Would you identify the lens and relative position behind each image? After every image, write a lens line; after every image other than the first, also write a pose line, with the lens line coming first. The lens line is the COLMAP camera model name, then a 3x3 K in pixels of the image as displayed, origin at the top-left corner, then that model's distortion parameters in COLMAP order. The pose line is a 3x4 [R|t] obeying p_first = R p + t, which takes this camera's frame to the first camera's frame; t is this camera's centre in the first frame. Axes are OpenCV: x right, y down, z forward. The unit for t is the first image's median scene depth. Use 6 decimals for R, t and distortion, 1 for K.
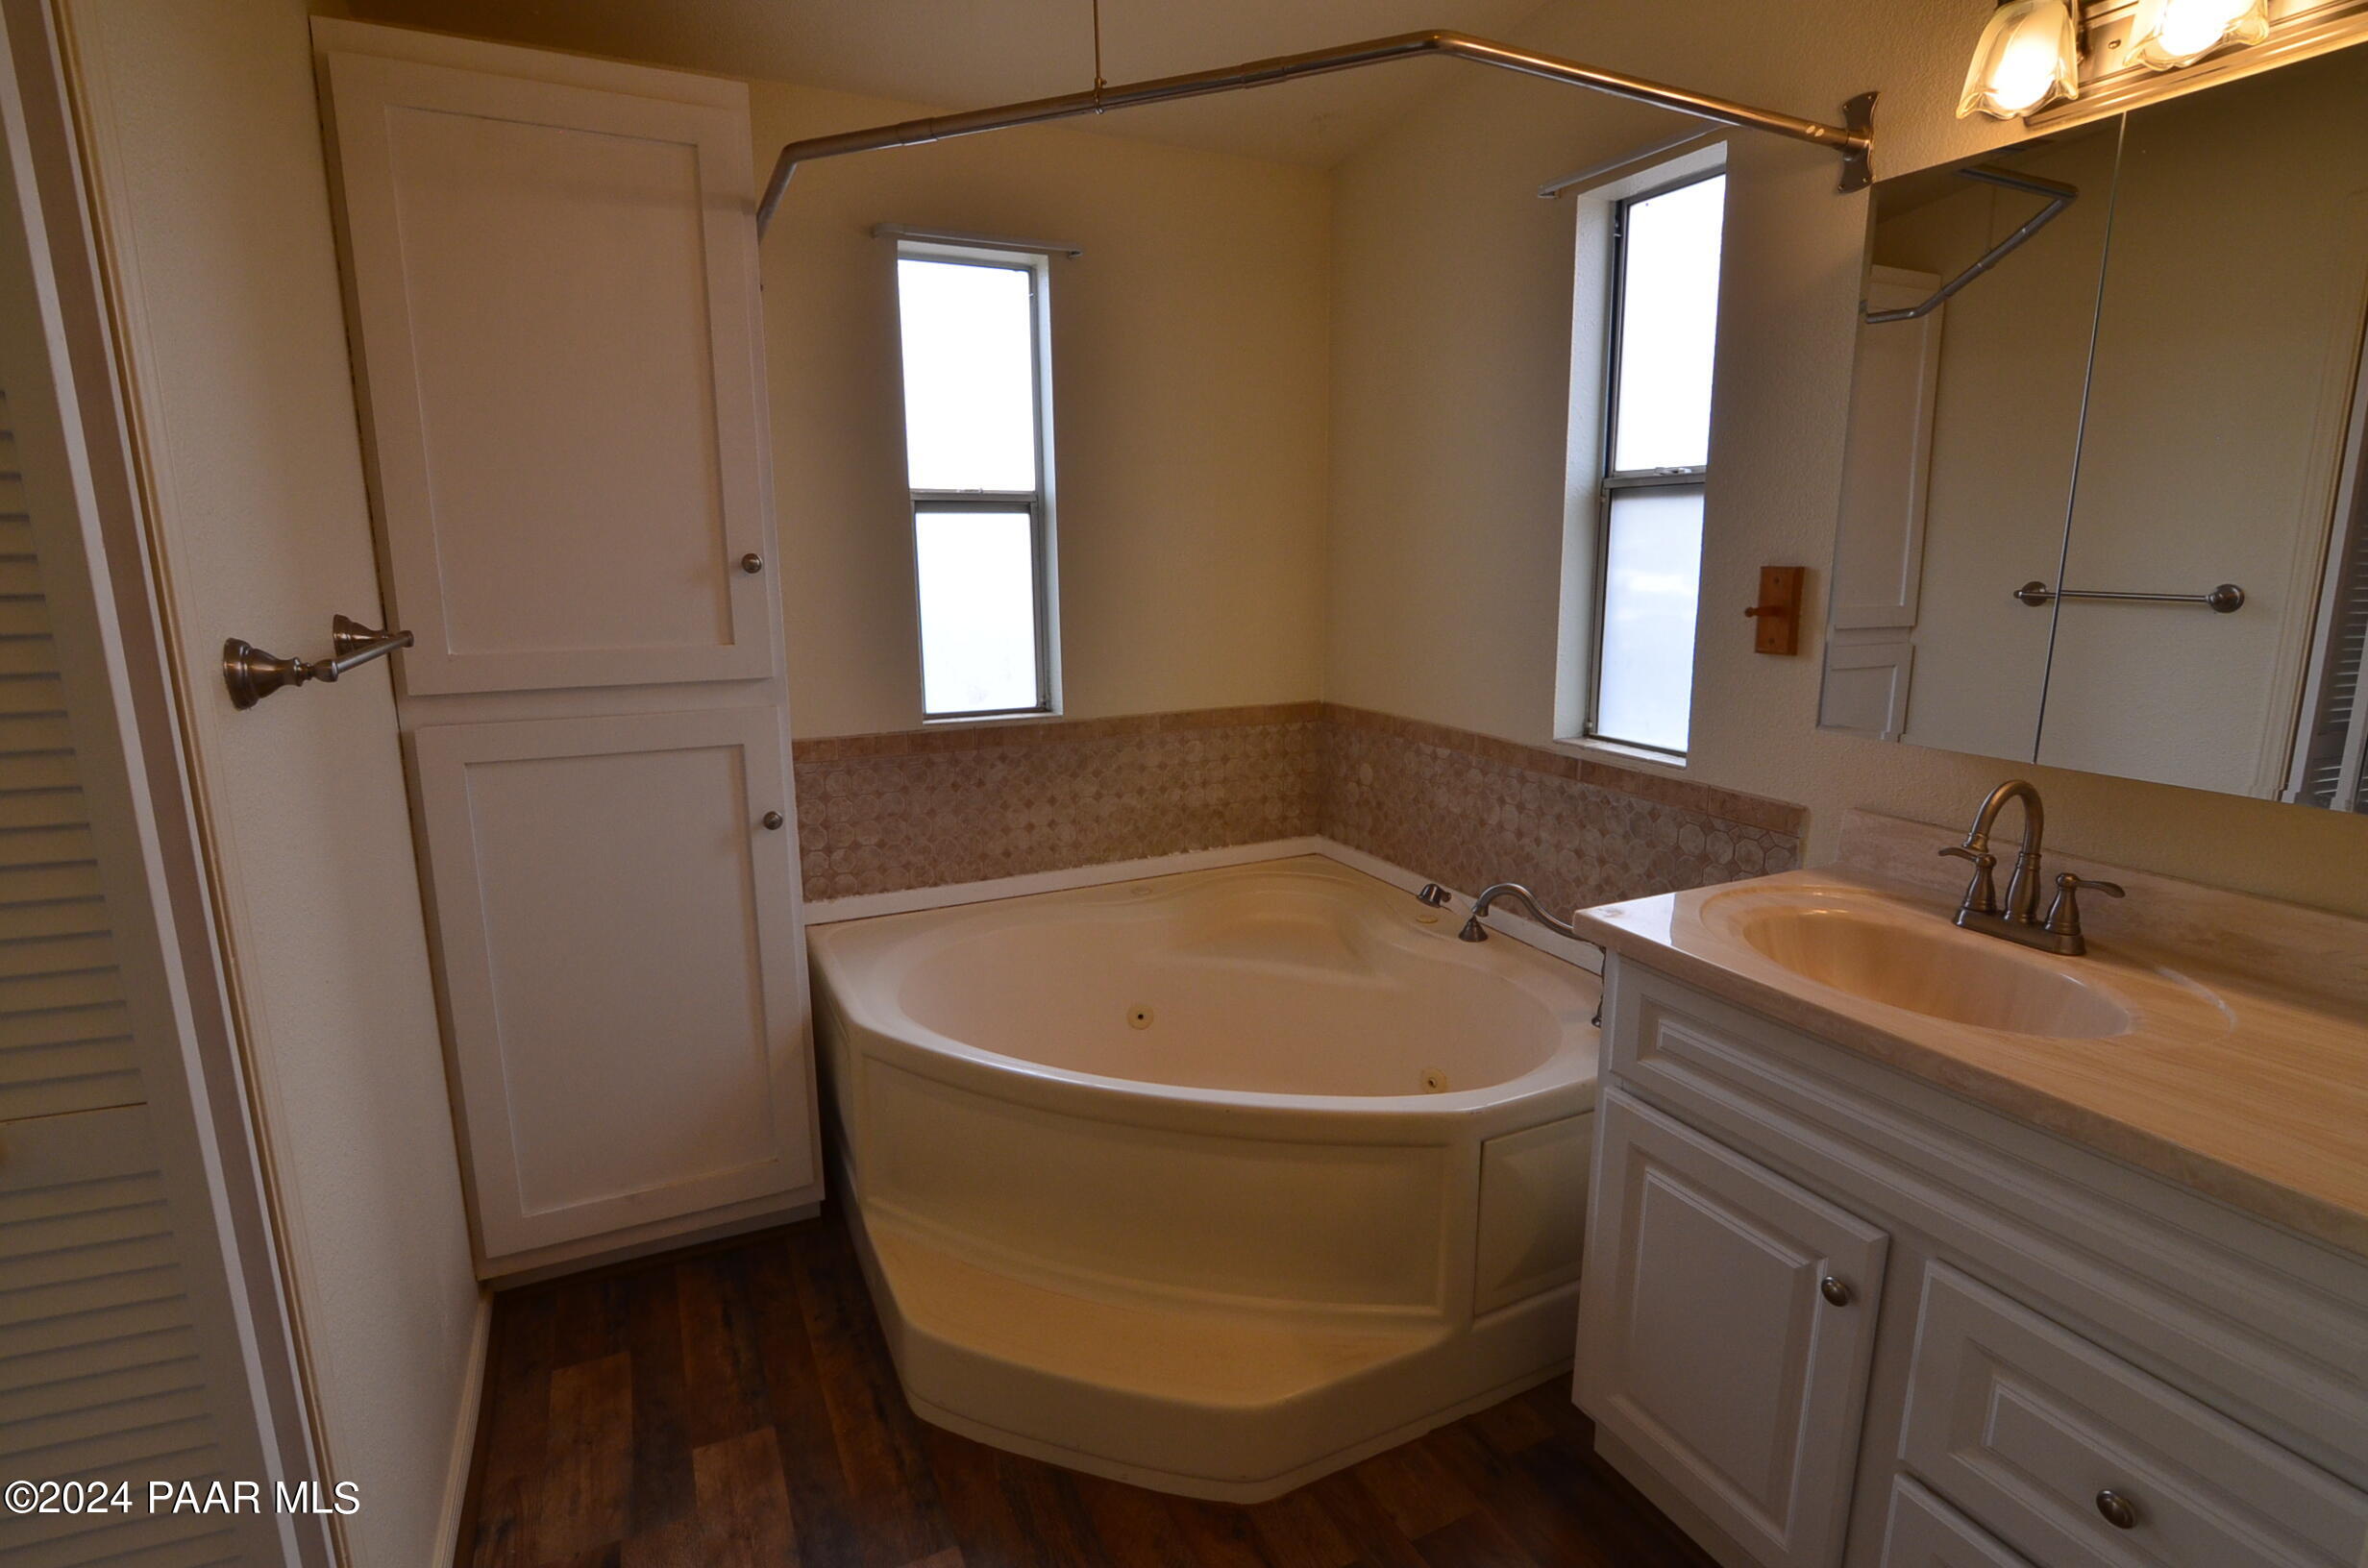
lens RADIAL K [[1231.0, 0, 1184.0], [0, 1231.0, 784.0], [0, 0, 1]] dist [0.019740, 0.000080]
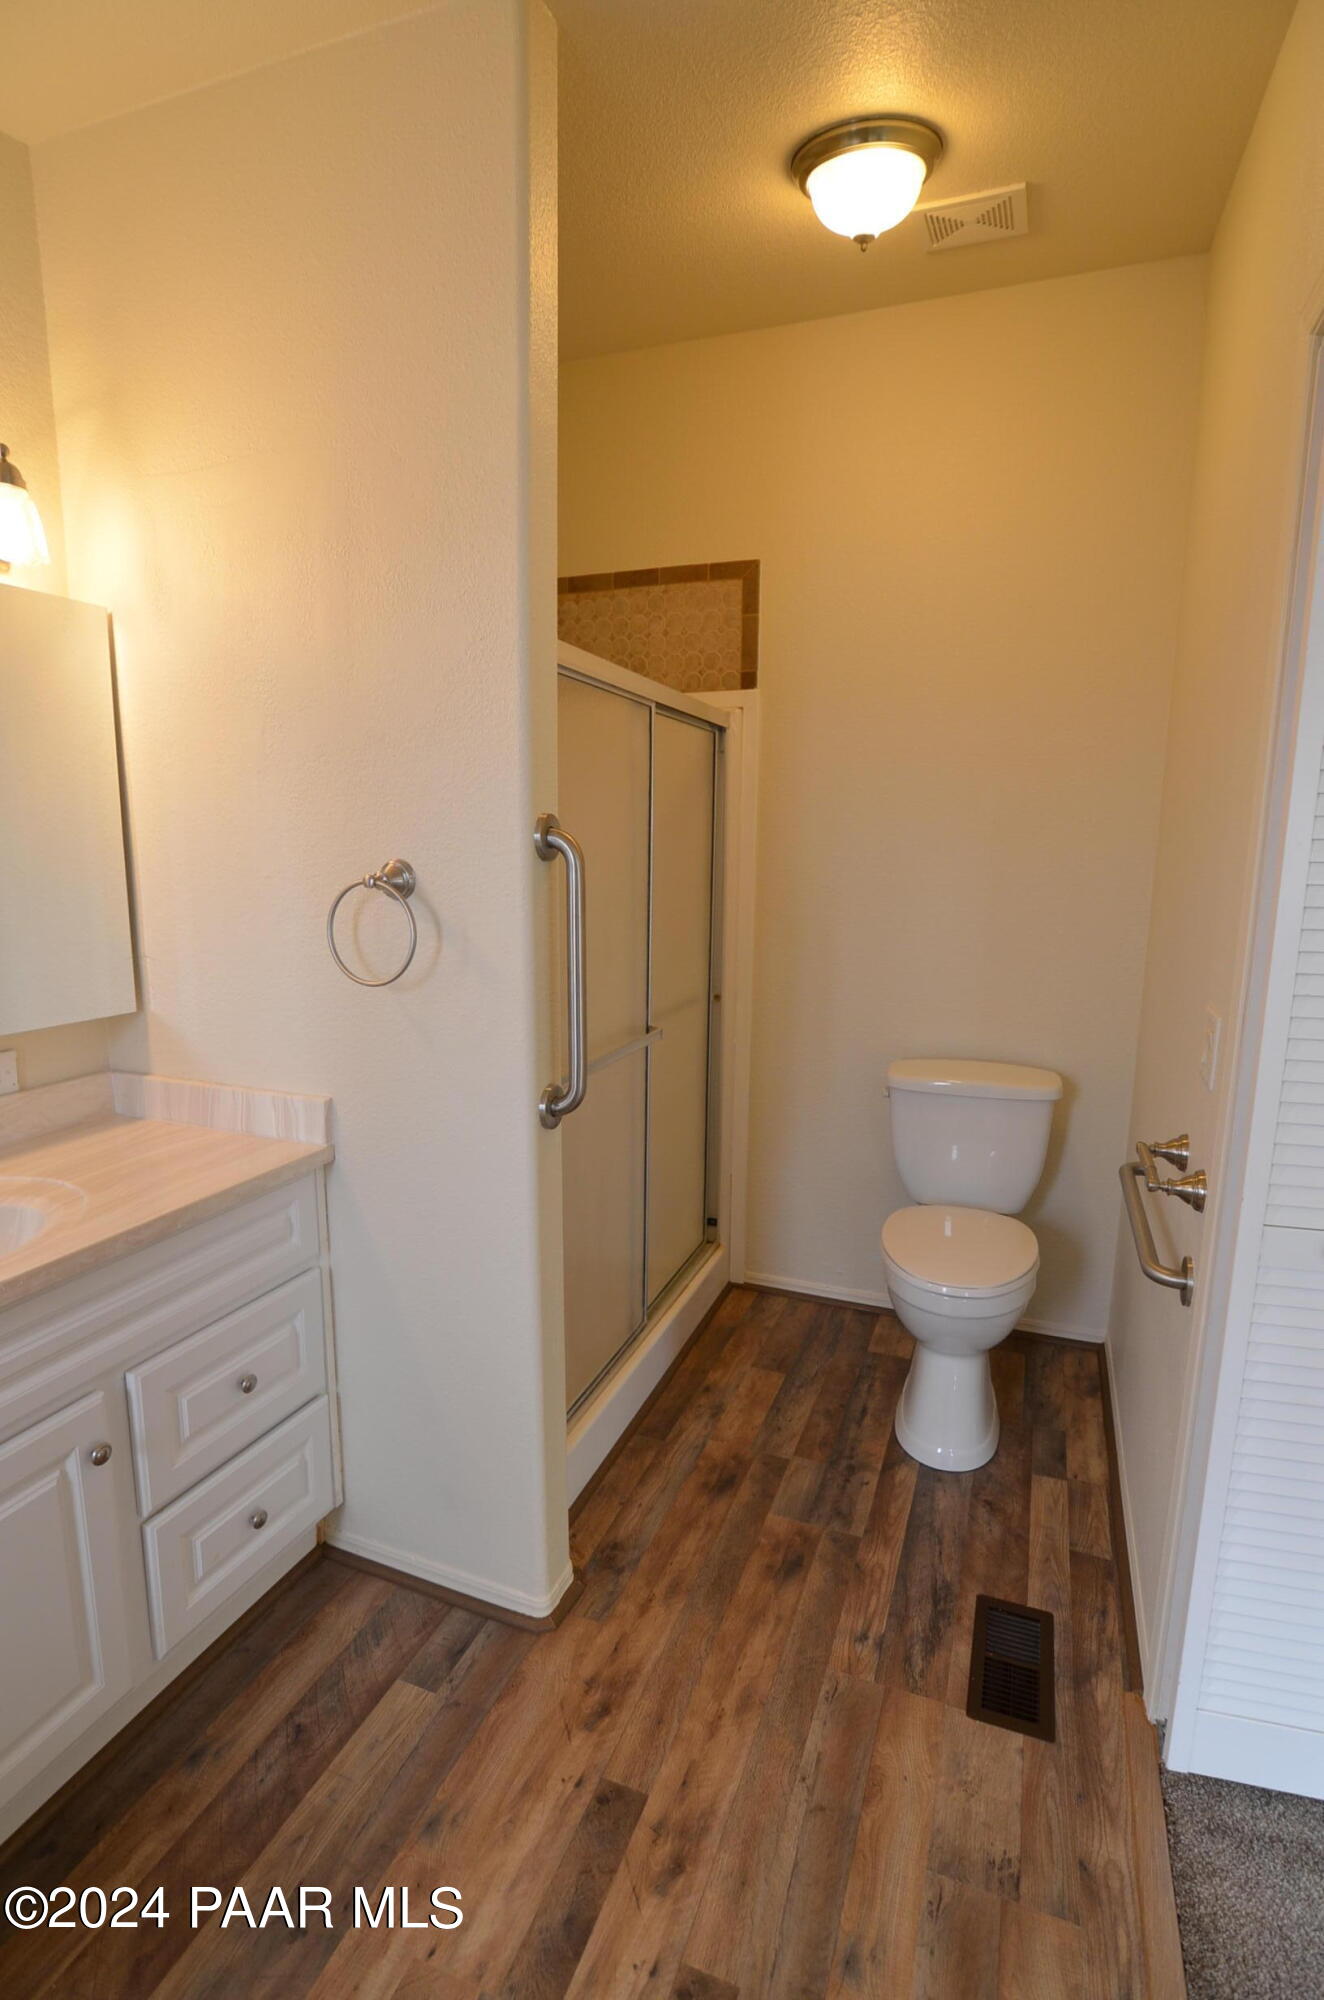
lens RADIAL K [[955.2, 0, 662.0], [0, 955.2, 1000.0], [0, 0, 1]] dist [-0.000815, -0.000063]
pose [[-0.692231, -0.124817, 0.710800, -0.435688], [0.124636, 0.949453, 0.288105, -0.210695], [-0.710832, 0.288027, -0.641684, 0.895323]]
